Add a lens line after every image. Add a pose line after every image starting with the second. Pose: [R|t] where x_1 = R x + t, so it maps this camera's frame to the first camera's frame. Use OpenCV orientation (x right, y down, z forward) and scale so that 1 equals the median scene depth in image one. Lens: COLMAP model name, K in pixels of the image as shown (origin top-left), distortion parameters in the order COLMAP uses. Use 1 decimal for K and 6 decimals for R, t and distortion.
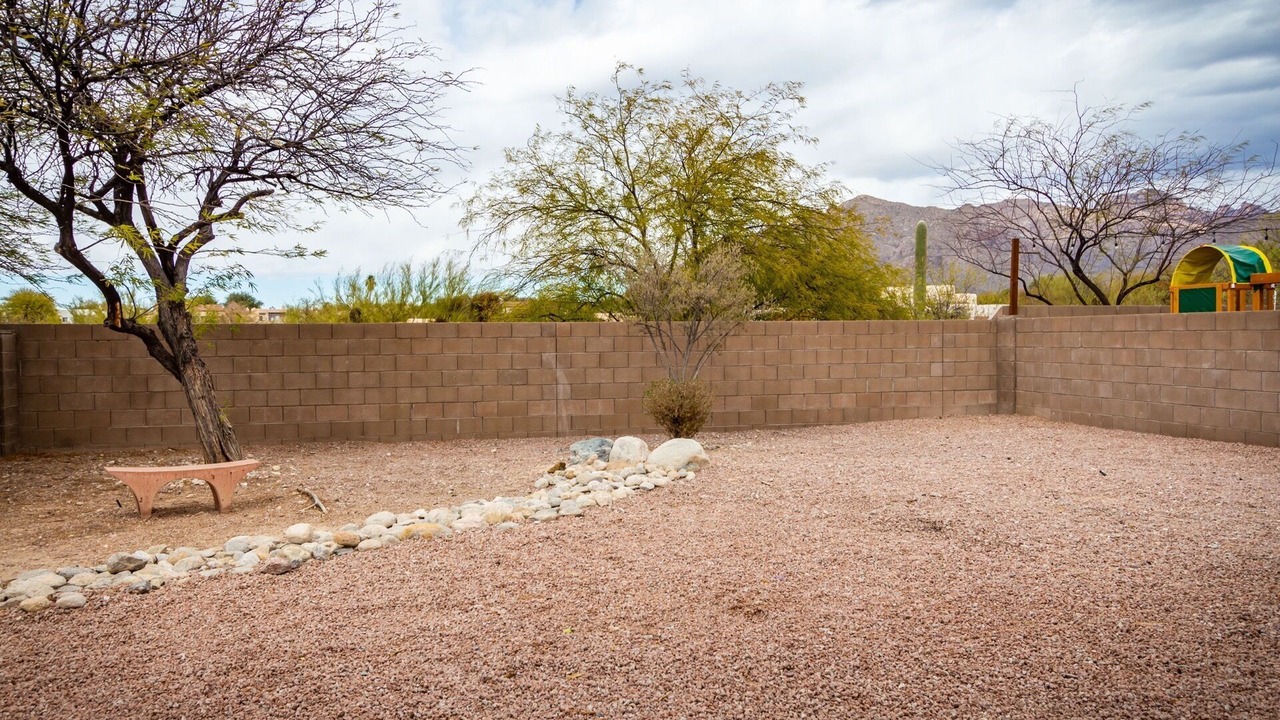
lens RADIAL K [[625.1, 0, 638.6], [0, 625.1, 358.5], [0, 0, 1]] dist [0.013692, -0.003370]
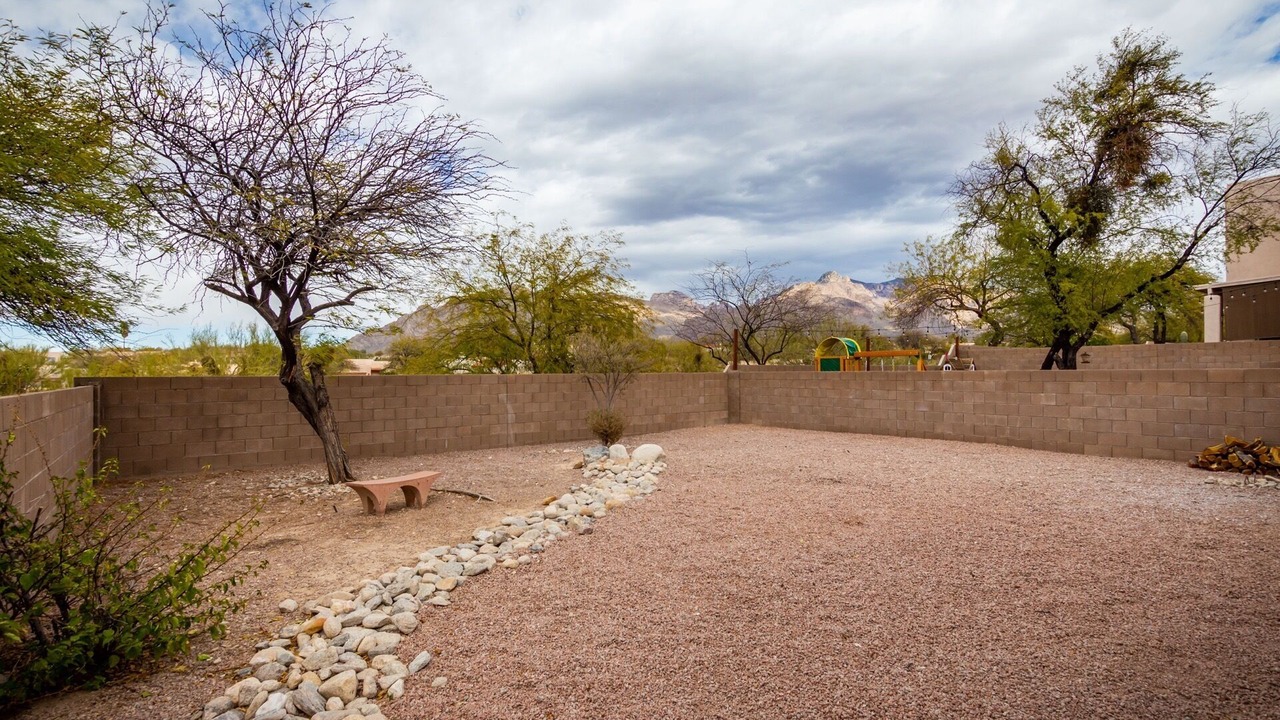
lens RADIAL K [[625.1, 0, 641.5], [0, 625.1, 358.8], [0, 0, 1]] dist [0.013692, -0.003370]
pose [[0.999791, -0.017225, -0.010976, 0.228778], [0.016545, 0.998101, -0.059334, 0.002259], [0.011977, 0.059140, 0.998178, -0.583652]]
